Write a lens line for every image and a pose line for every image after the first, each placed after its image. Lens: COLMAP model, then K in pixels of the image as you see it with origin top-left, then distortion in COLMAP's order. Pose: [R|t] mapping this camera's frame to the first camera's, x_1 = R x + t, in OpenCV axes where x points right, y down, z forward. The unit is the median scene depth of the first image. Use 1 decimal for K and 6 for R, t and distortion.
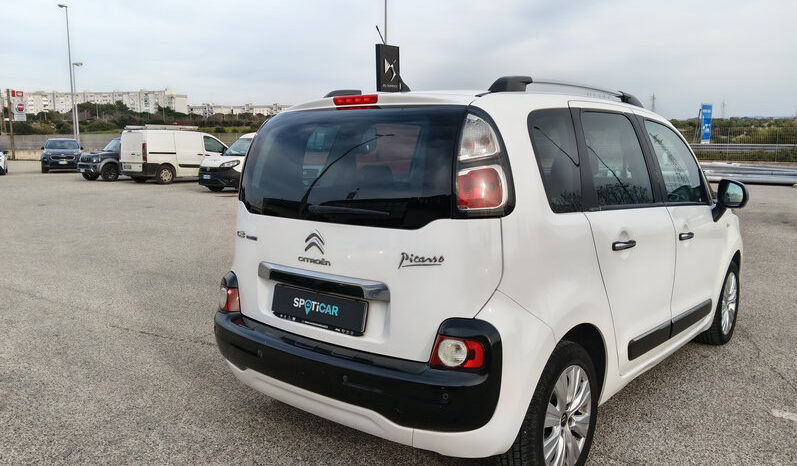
lens RADIAL K [[646.8, 0, 396.6], [0, 646.8, 233.3], [0, 0, 1]] dist [0.067302, -0.147356]
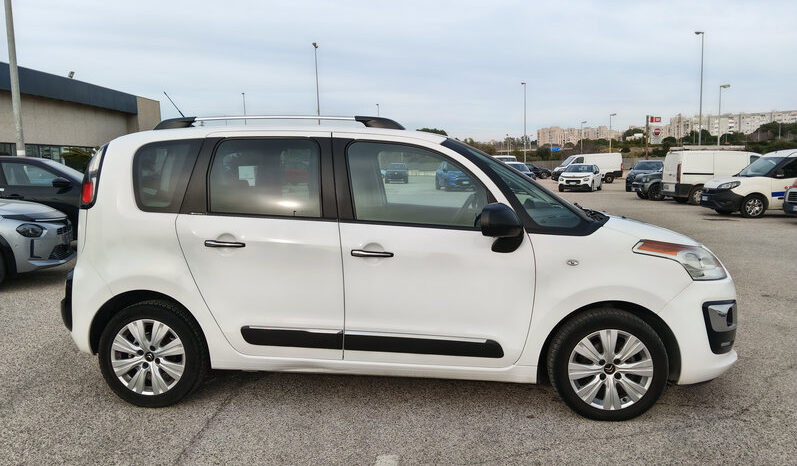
lens RADIAL K [[646.8, 0, 397.0], [0, 646.8, 238.7], [0, 0, 1]] dist [0.067302, -0.147356]
pose [[0.562077, 0.085847, -0.822618, 1.675005], [-0.105228, 0.993939, 0.031826, -0.073045], [0.820364, 0.068674, 0.567703, 0.599863]]
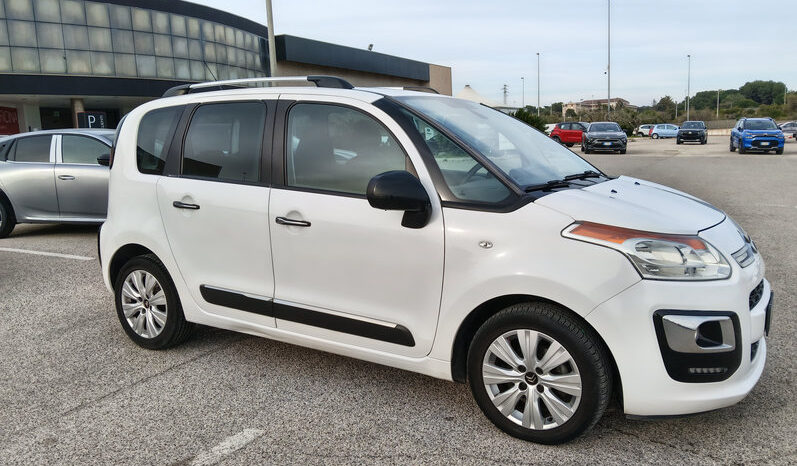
lens RADIAL K [[646.8, 0, 395.6], [0, 646.8, 236.9], [0, 0, 1]] dist [0.067302, -0.147356]
pose [[0.134376, 0.152985, -0.979050, 1.831129], [-0.115900, 0.983656, 0.137797, -0.162558], [0.984129, 0.094956, 0.149910, 1.312322]]
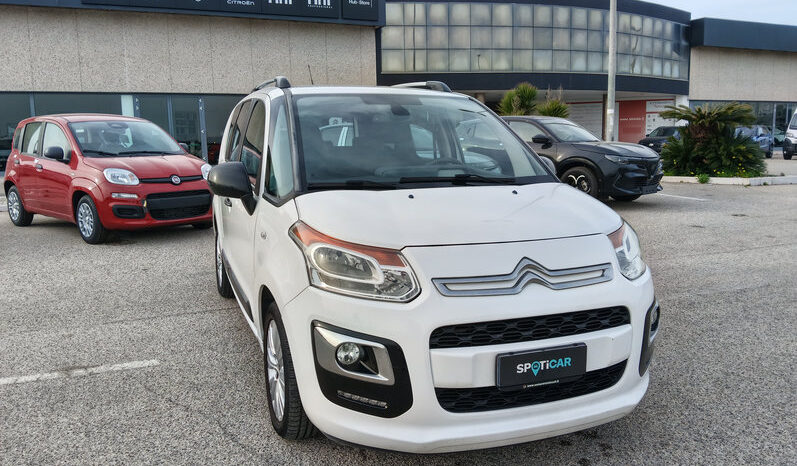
lens RADIAL K [[646.8, 0, 398.8], [0, 646.8, 234.4], [0, 0, 1]] dist [0.067302, -0.147356]
pose [[-0.499132, 0.139598, -0.855208, 1.661426], [-0.115136, 0.967503, 0.225126, -0.302761], [0.858843, 0.210833, -0.466839, 2.340358]]
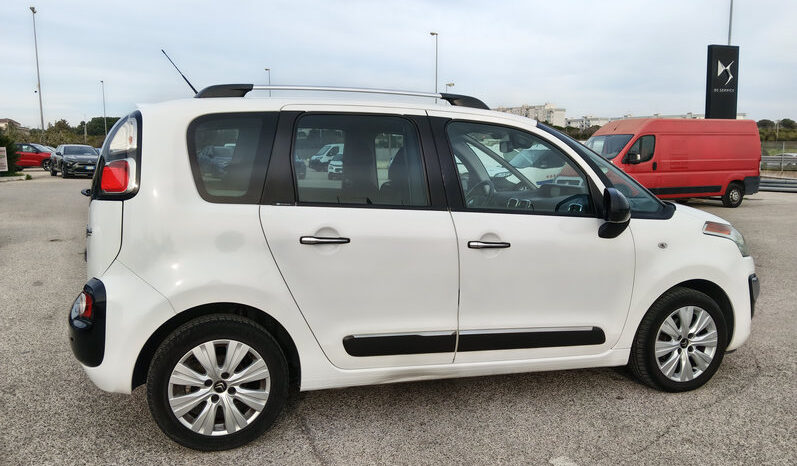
lens RADIAL K [[646.8, 0, 398.1], [0, 646.8, 238.2], [0, 0, 1]] dist [0.067302, -0.147356]
pose [[0.845103, 0.073787, -0.529486, 1.067403], [-0.080046, 0.996729, 0.011139, -0.007679], [0.528576, 0.032969, 0.848245, 0.193500]]
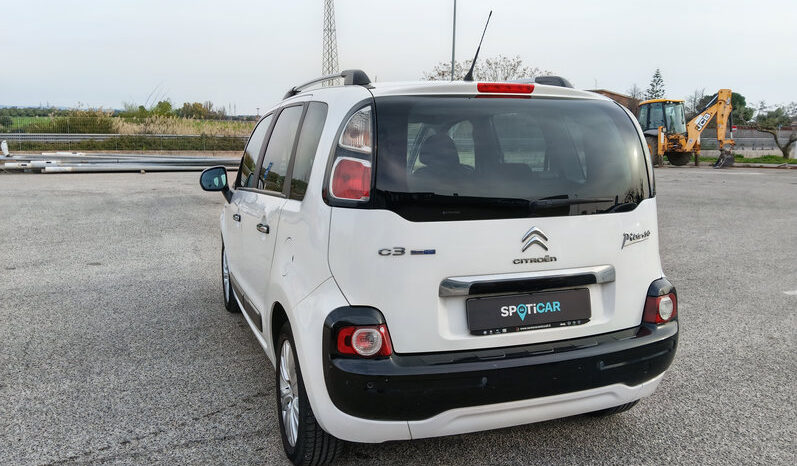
lens RADIAL K [[646.8, 0, 396.9], [0, 646.8, 234.5], [0, 0, 1]] dist [0.067302, -0.147356]
pose [[0.505029, -0.128973, 0.853412, -0.982115], [0.113951, 0.990080, 0.082194, -0.089910], [-0.855547, 0.055737, 0.514716, 0.659517]]
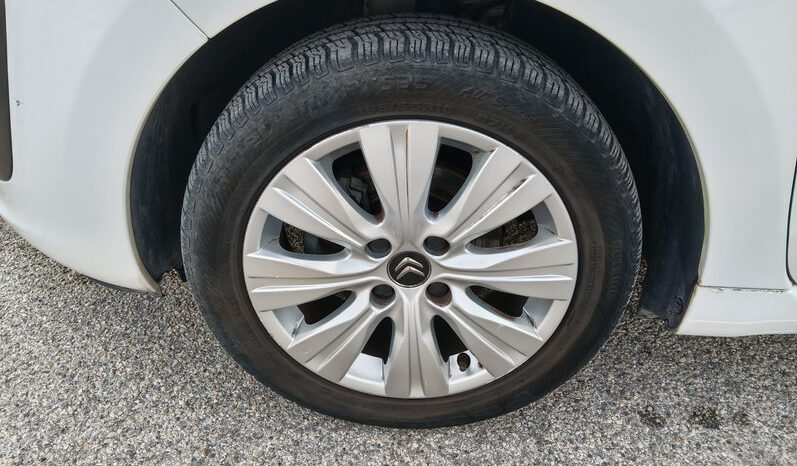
lens RADIAL K [[646.8, 0, 395.5], [0, 646.8, 236.1], [0, 0, 1]] dist [0.067302, -0.147356]
pose [[0.608238, 0.418764, -0.674303, 1.074704], [-0.109293, 0.885602, 0.451403, 0.019644], [0.786195, -0.200864, 0.584424, 1.513822]]
